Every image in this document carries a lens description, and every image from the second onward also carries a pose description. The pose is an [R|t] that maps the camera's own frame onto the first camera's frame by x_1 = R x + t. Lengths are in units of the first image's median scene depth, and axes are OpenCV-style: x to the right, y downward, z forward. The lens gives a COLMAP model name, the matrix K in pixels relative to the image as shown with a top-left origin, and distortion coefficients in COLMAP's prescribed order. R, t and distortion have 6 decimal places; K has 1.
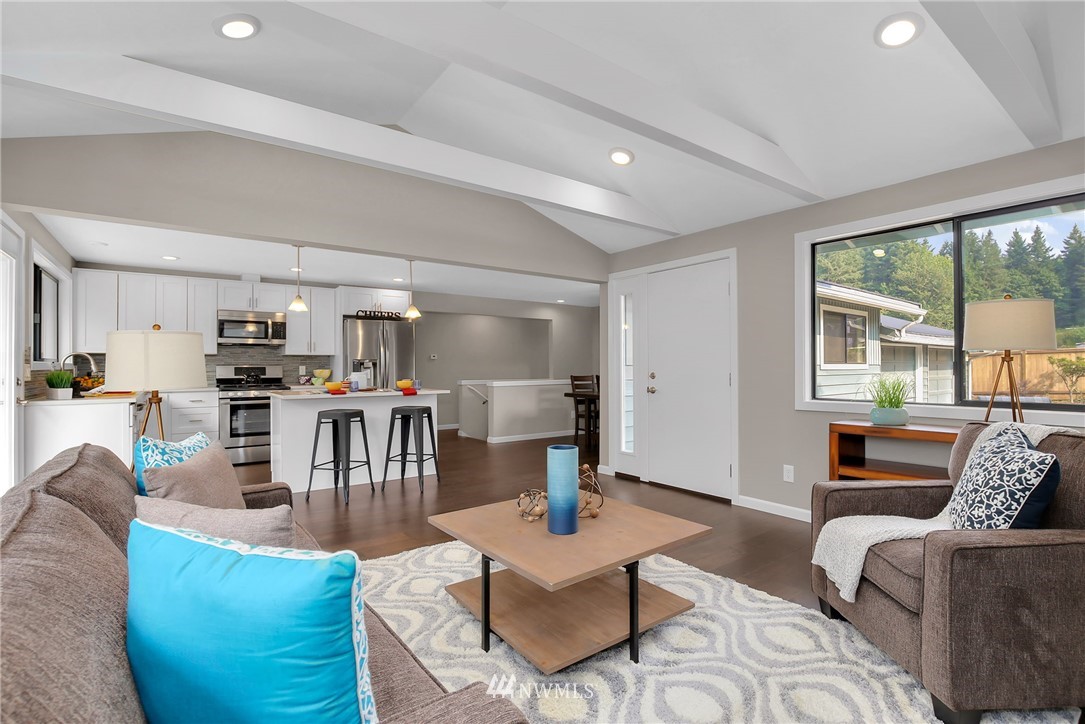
lens RADIAL K [[513.0, 0, 542.5], [0, 513.0, 362.0], [0, 0, 1]] dist [-0.015017, -0.000109]
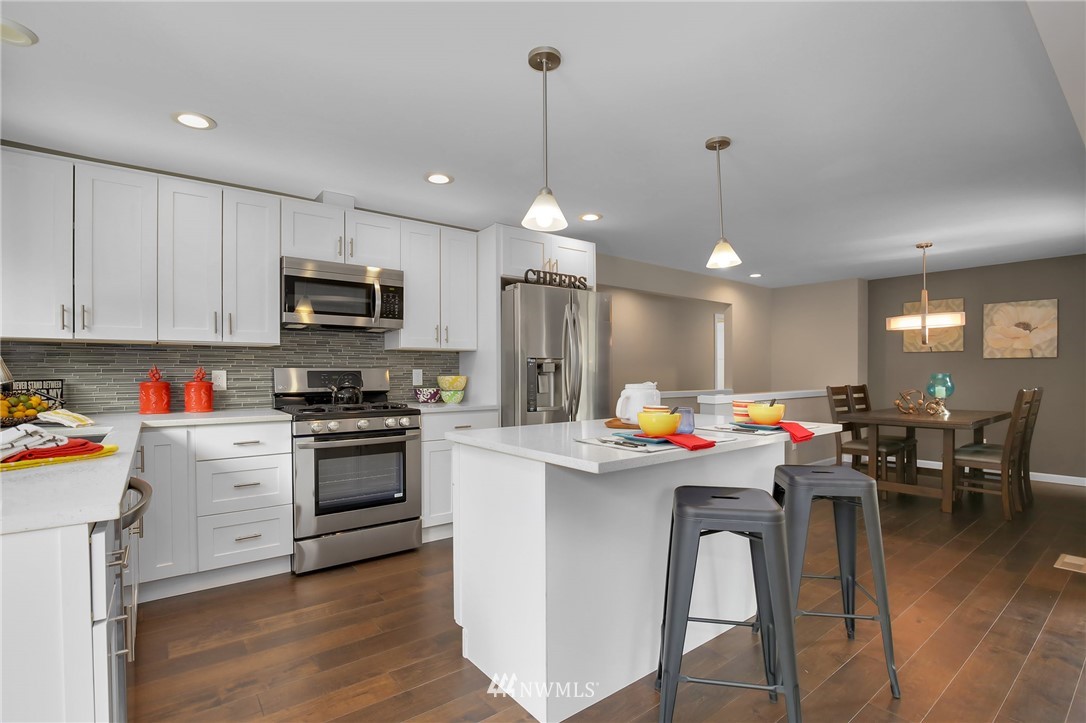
lens RADIAL K [[505.5, 0, 544.0], [0, 505.5, 375.1], [0, 0, 1]] dist [-0.019322, 0.000103]
pose [[0.999352, 0.003534, 0.035808, -0.374073], [-0.004082, 0.999876, 0.015230, 0.005360], [-0.035749, -0.015366, 0.999243, 0.467659]]
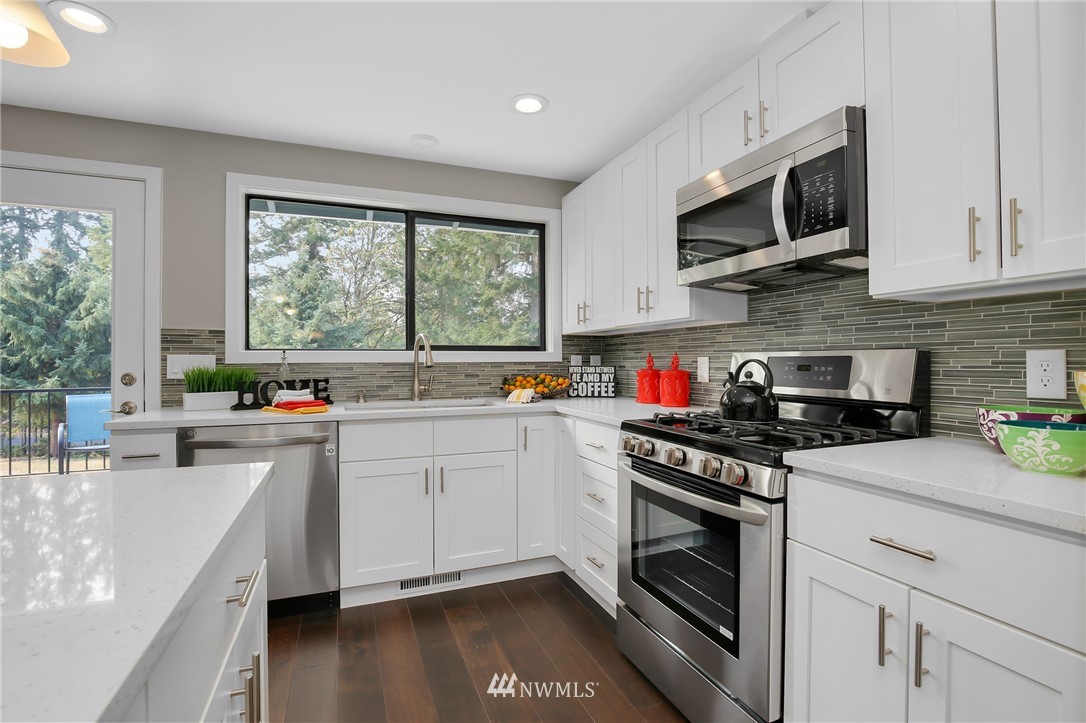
lens RADIAL K [[500.9, 0, 543.0], [0, 500.9, 361.5], [0, 0, 1]] dist [-0.023324, 0.000277]
pose [[-0.237063, 0.006997, -0.971469, -0.271576], [0.013120, 0.999906, 0.004000, 0.009708], [0.971406, -0.011798, -0.237133, 0.925567]]
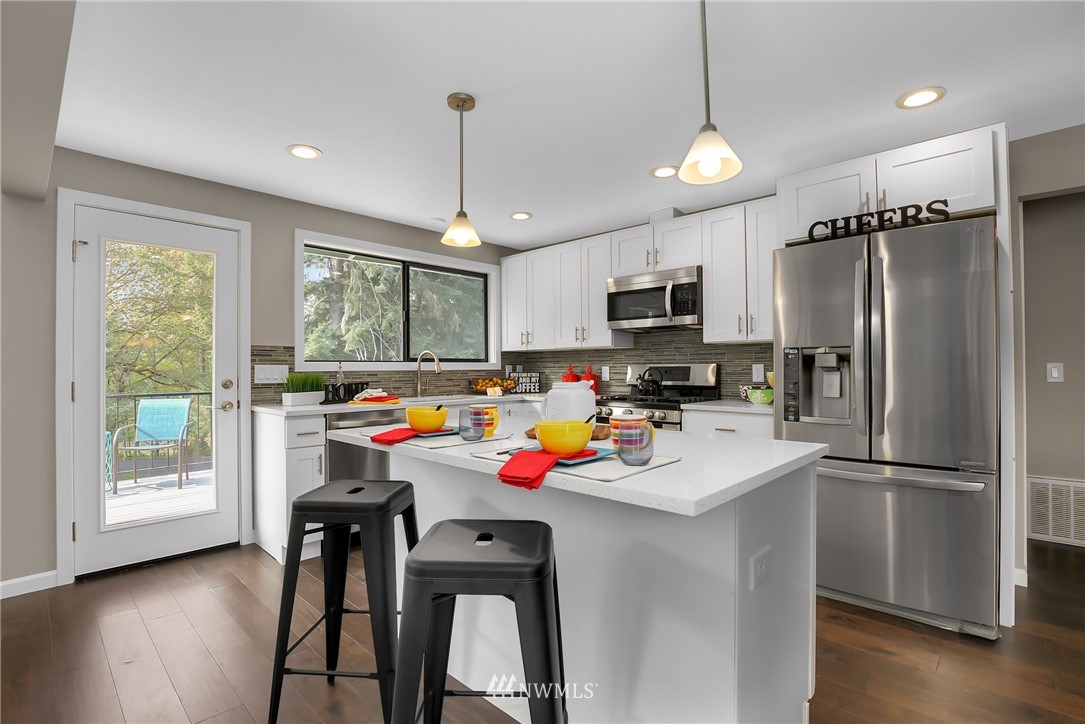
lens RADIAL K [[513.0, 0, 542.5], [0, 513.0, 362.0], [0, 0, 1]] dist [-0.015017, -0.000109]
pose [[0.187460, -0.008161, -0.982238, -0.011700], [0.013410, 0.999894, -0.005748, 0.006138], [0.982181, -0.012094, 0.187550, 0.743609]]
